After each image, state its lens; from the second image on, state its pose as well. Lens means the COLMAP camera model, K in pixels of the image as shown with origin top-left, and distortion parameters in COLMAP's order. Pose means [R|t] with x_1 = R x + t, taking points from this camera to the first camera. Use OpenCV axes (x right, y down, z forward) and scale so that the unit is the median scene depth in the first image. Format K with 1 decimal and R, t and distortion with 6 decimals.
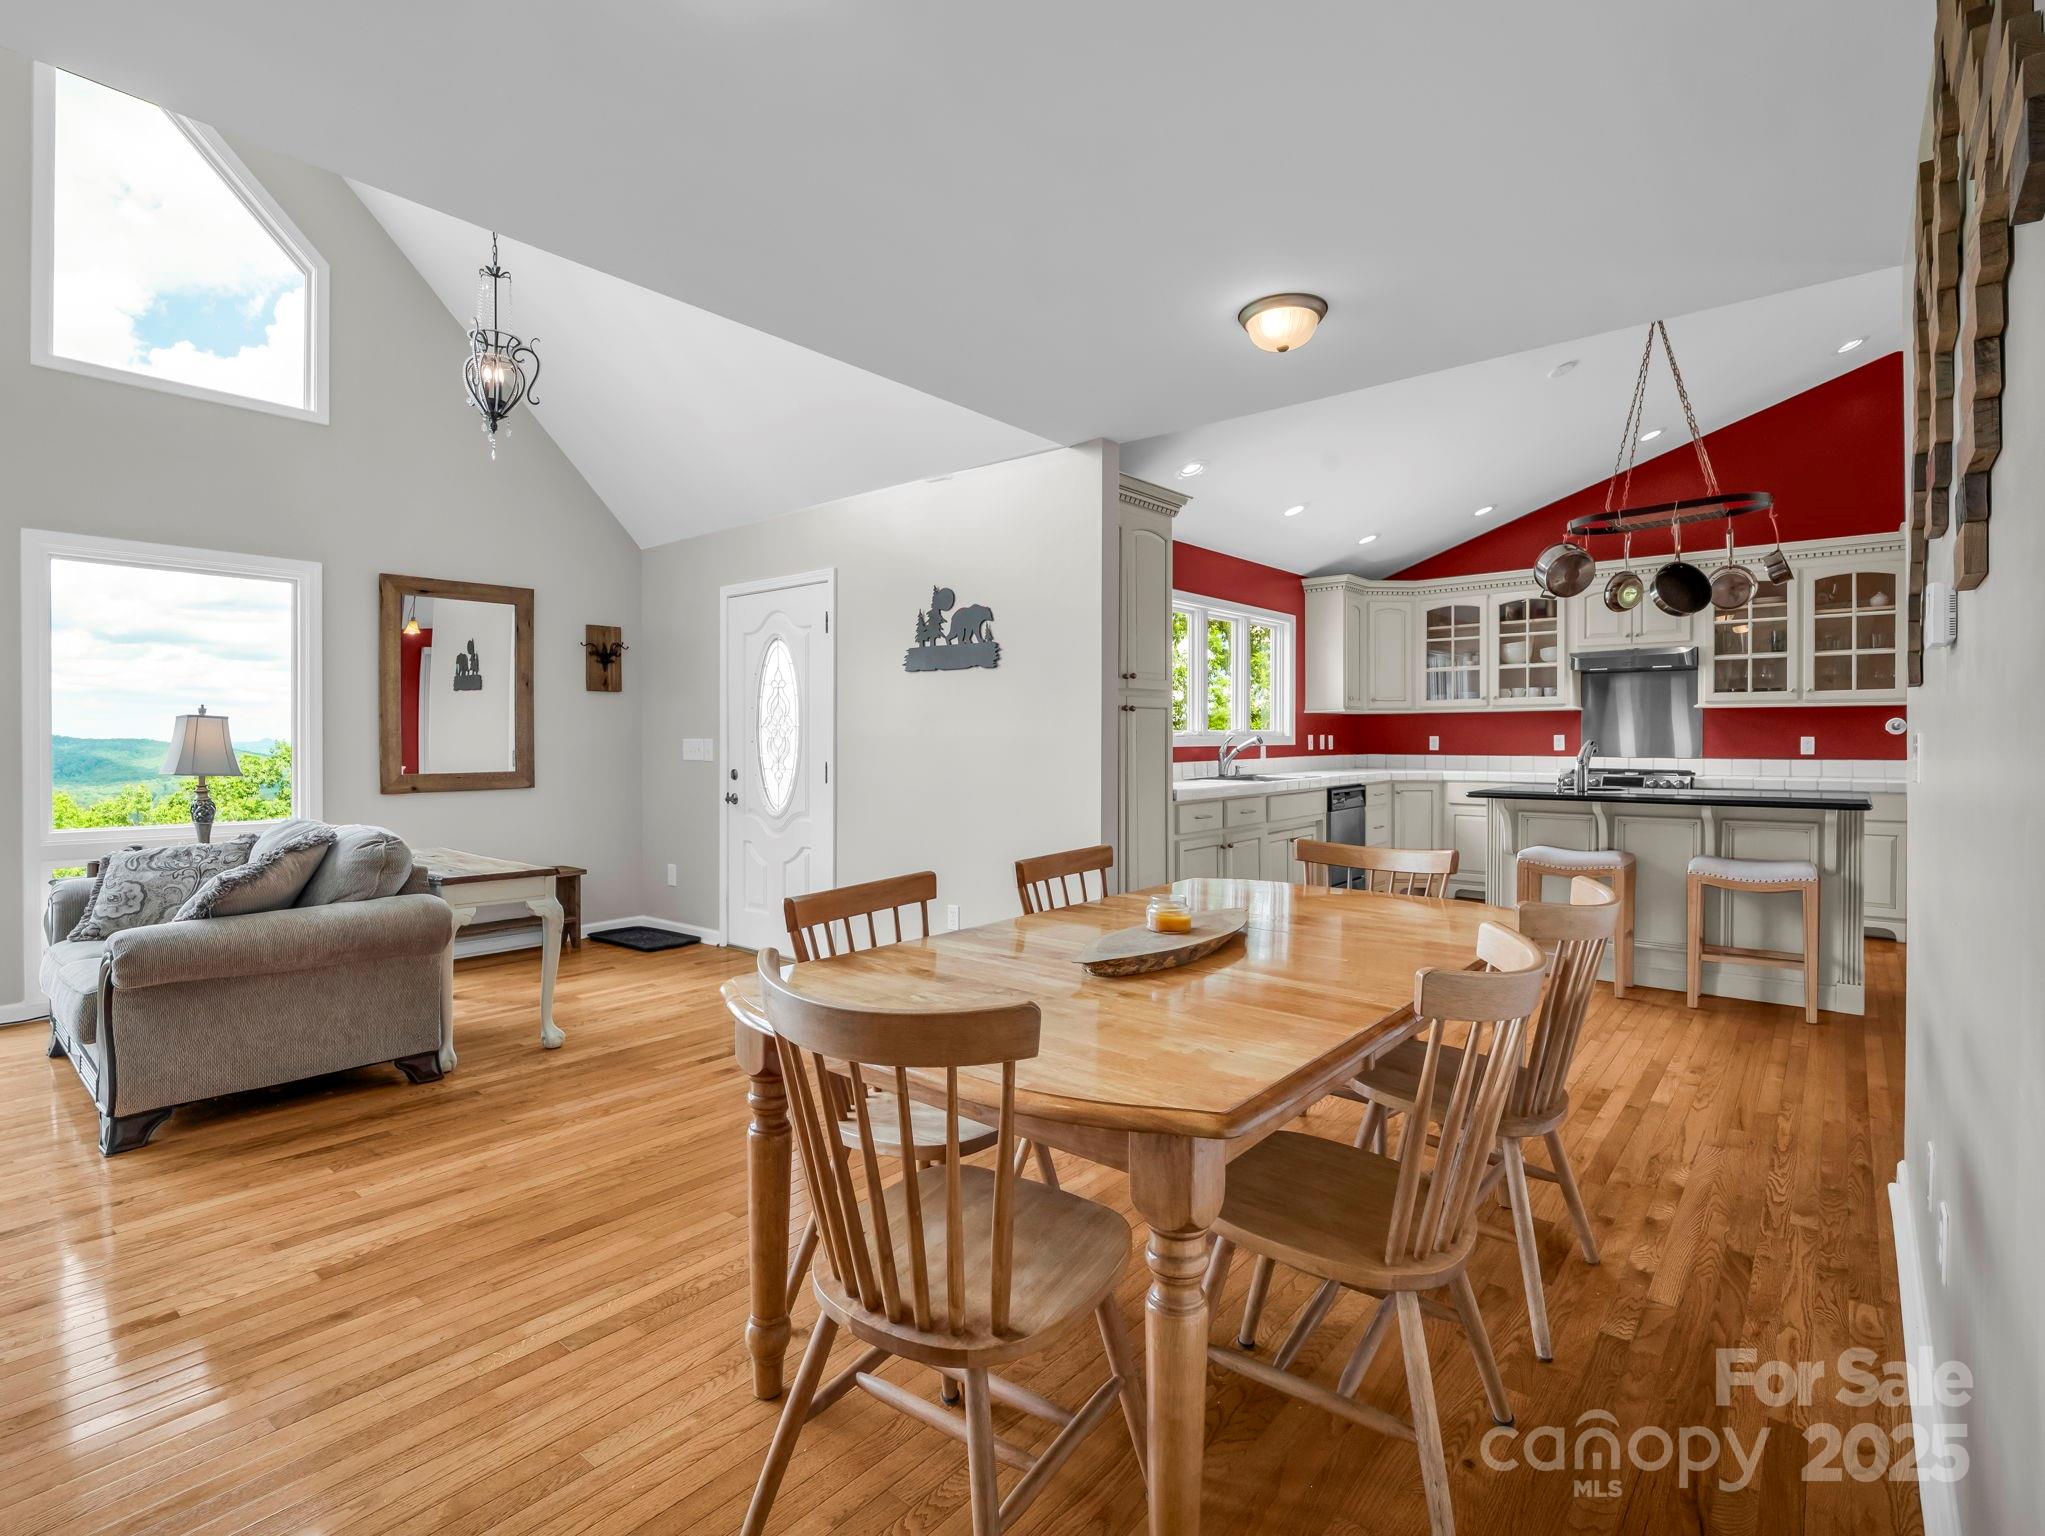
lens RADIAL K [[984.1, 0, 1020.6], [0, 984.1, 760.8], [0, 0, 1]] dist [-0.027360, 0.000257]
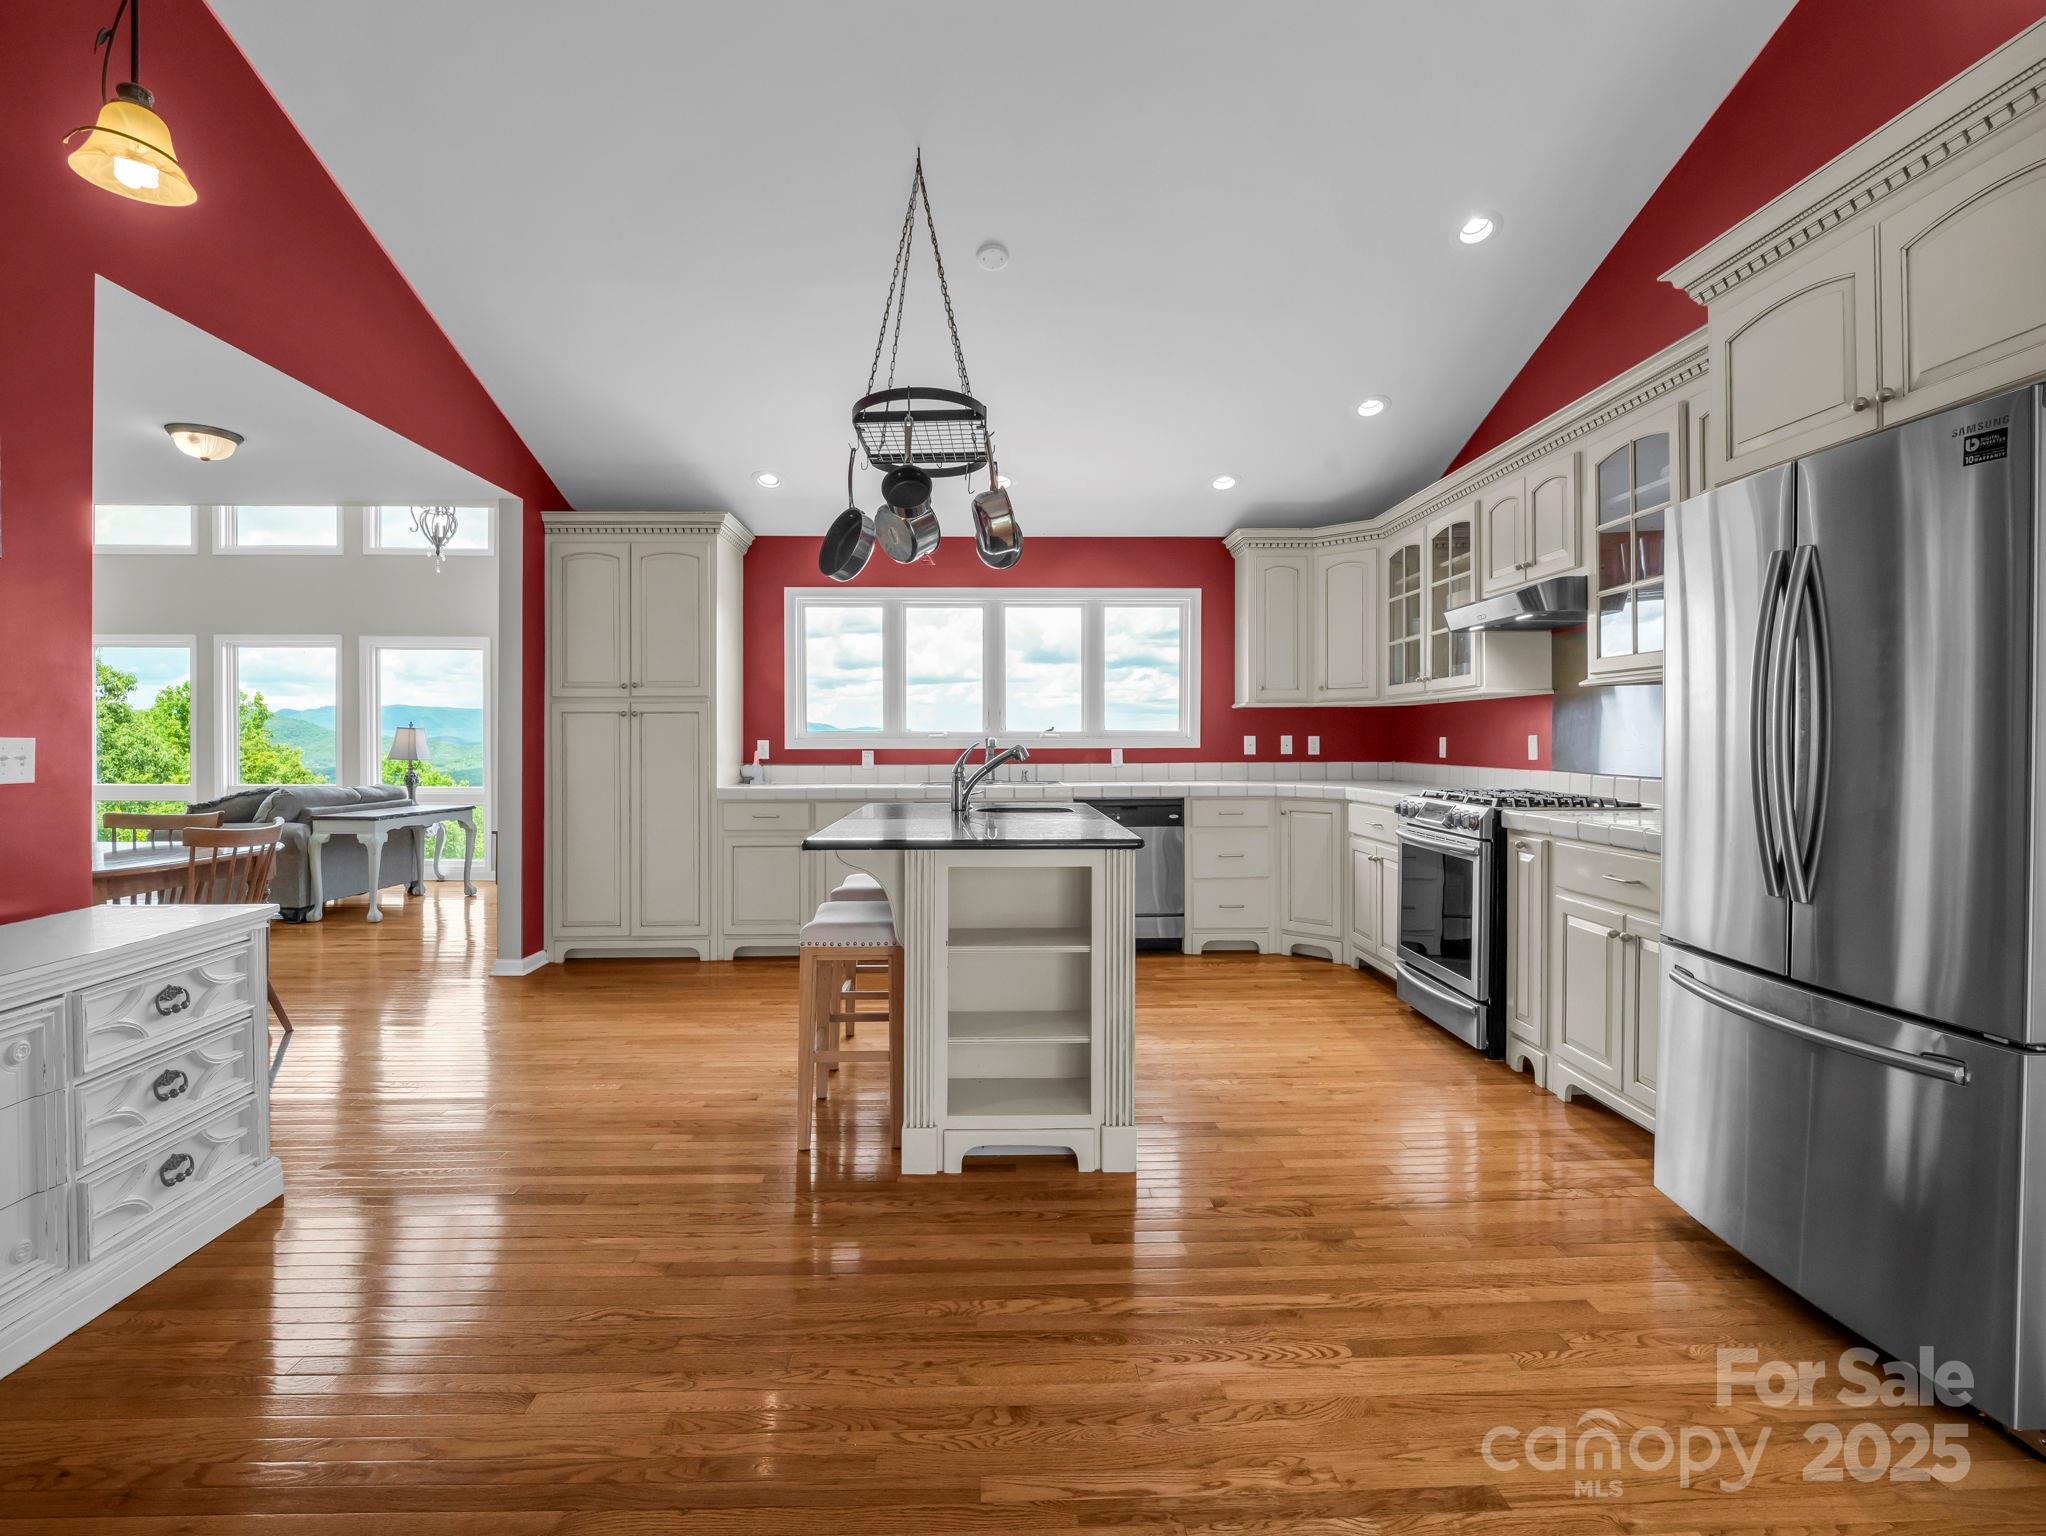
lens RADIAL K [[971.2, 0, 1019.0], [0, 971.2, 750.0], [0, 0, 1]] dist [-0.034838, 0.010290]
pose [[0.680396, 0.008632, -0.732794, 0.881490], [-0.017159, 0.999844, -0.004154, -0.010292], [0.732644, 0.015401, 0.680438, 0.399808]]
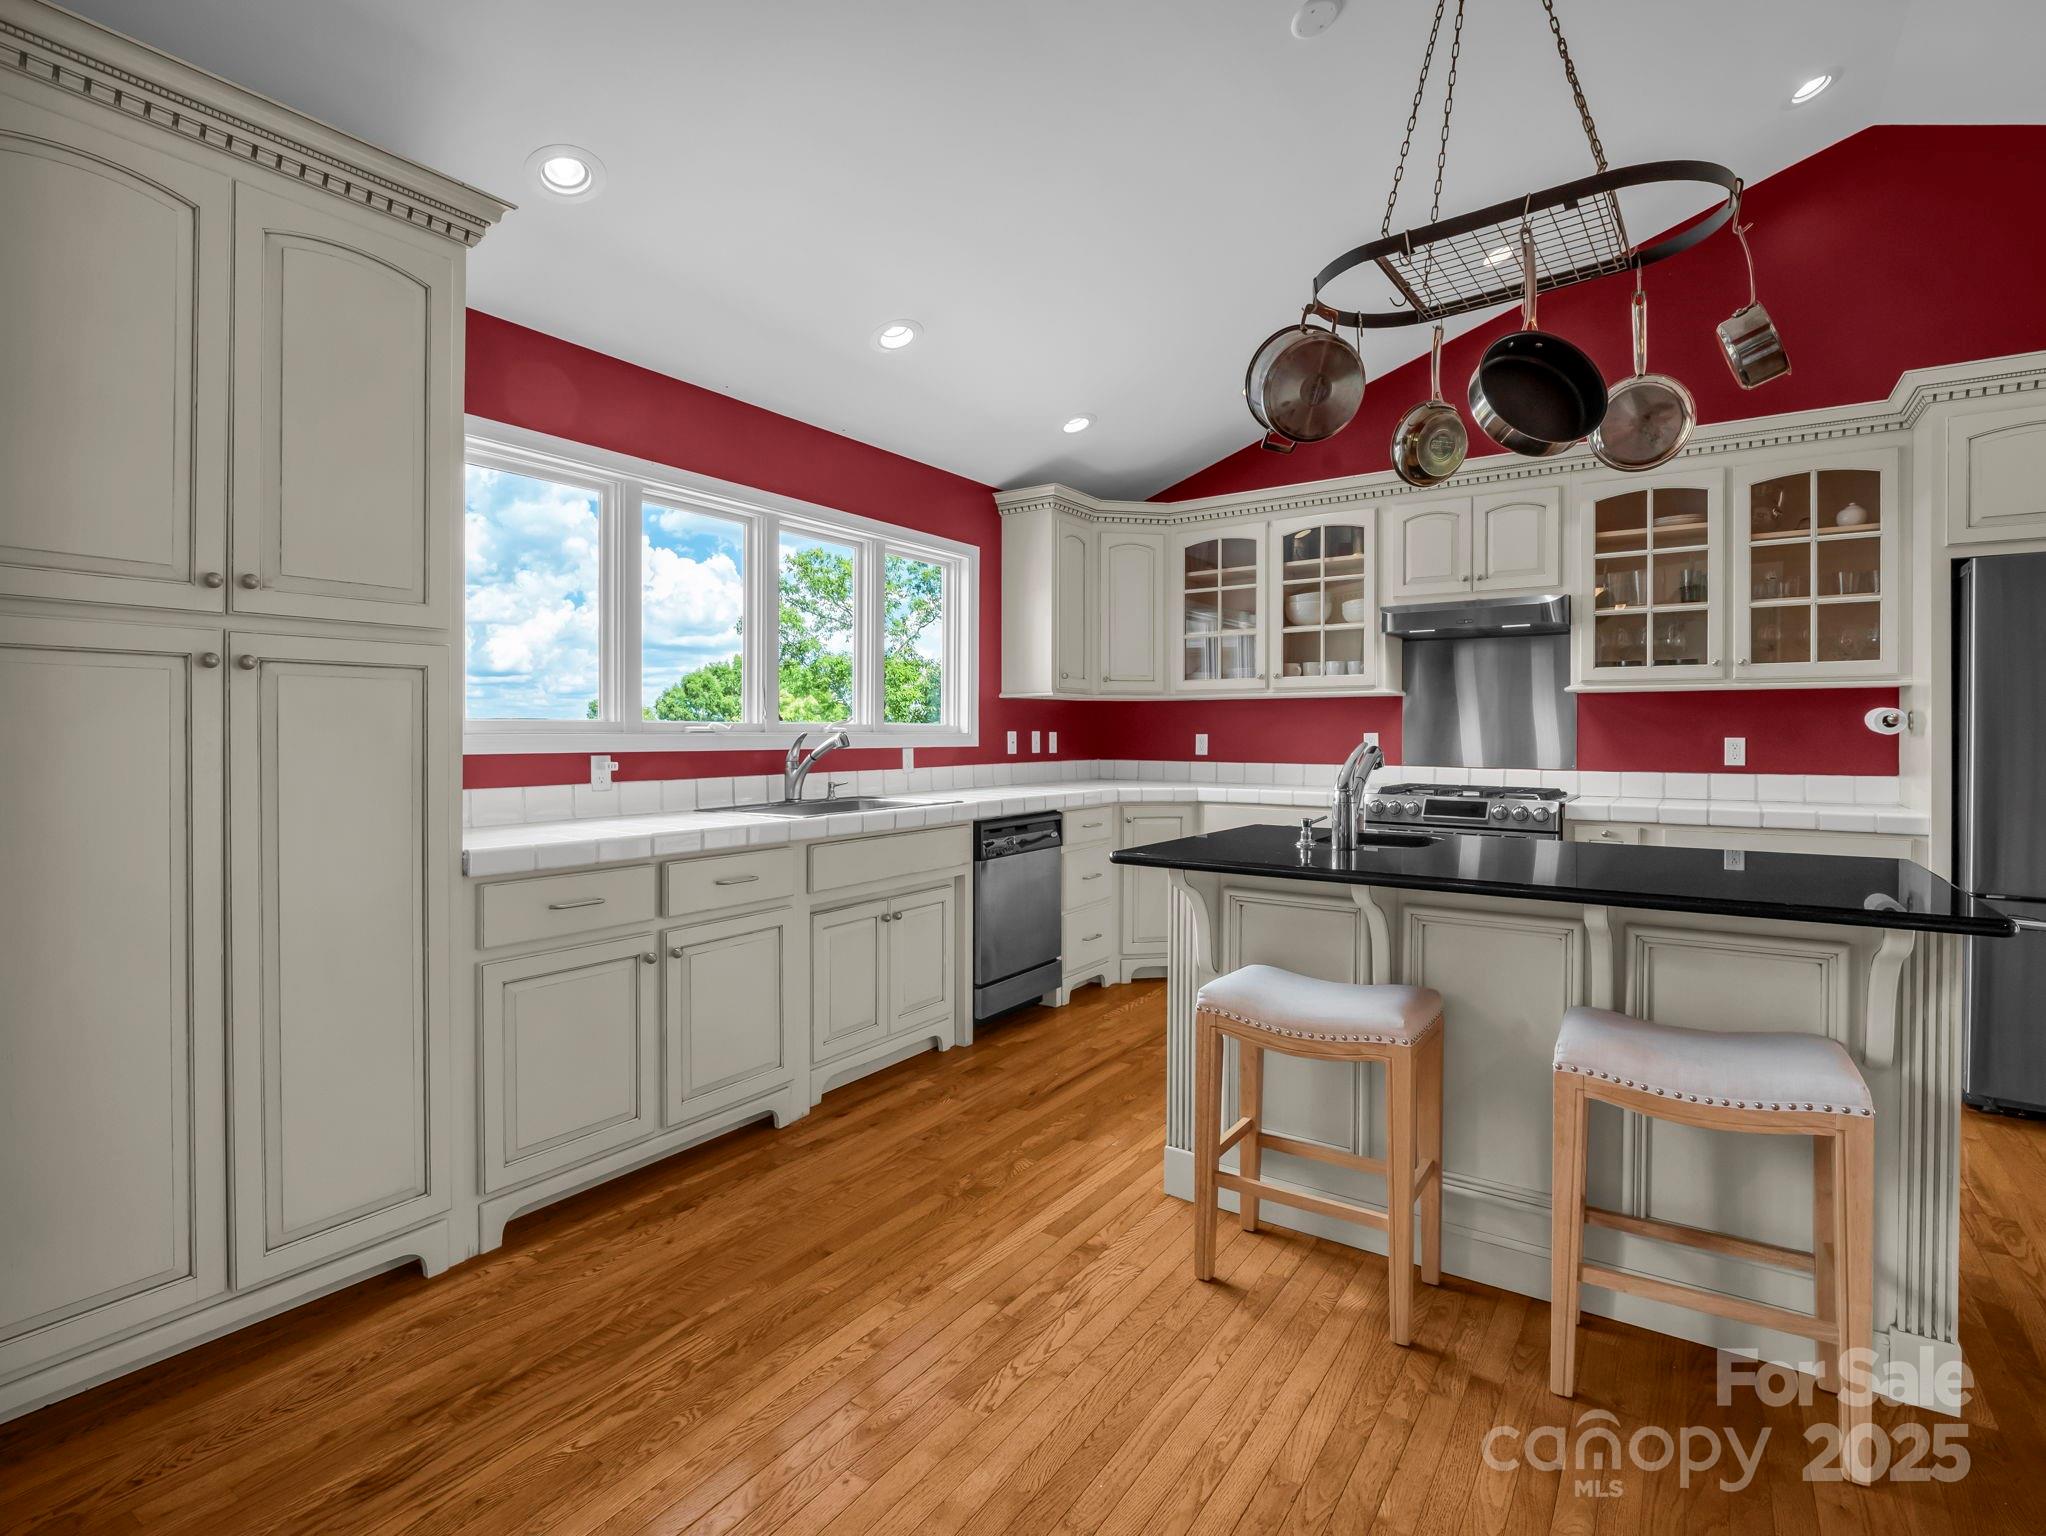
lens RADIAL K [[1007.8, 0, 1020.8], [0, 1007.8, 747.8], [0, 0, 1]] dist [0.001493, -0.011940]
pose [[0.993790, 0.003724, 0.111213, 0.269351], [-0.002600, 0.999944, -0.010248, -0.010228], [-0.111245, 0.009895, 0.993744, 0.388821]]
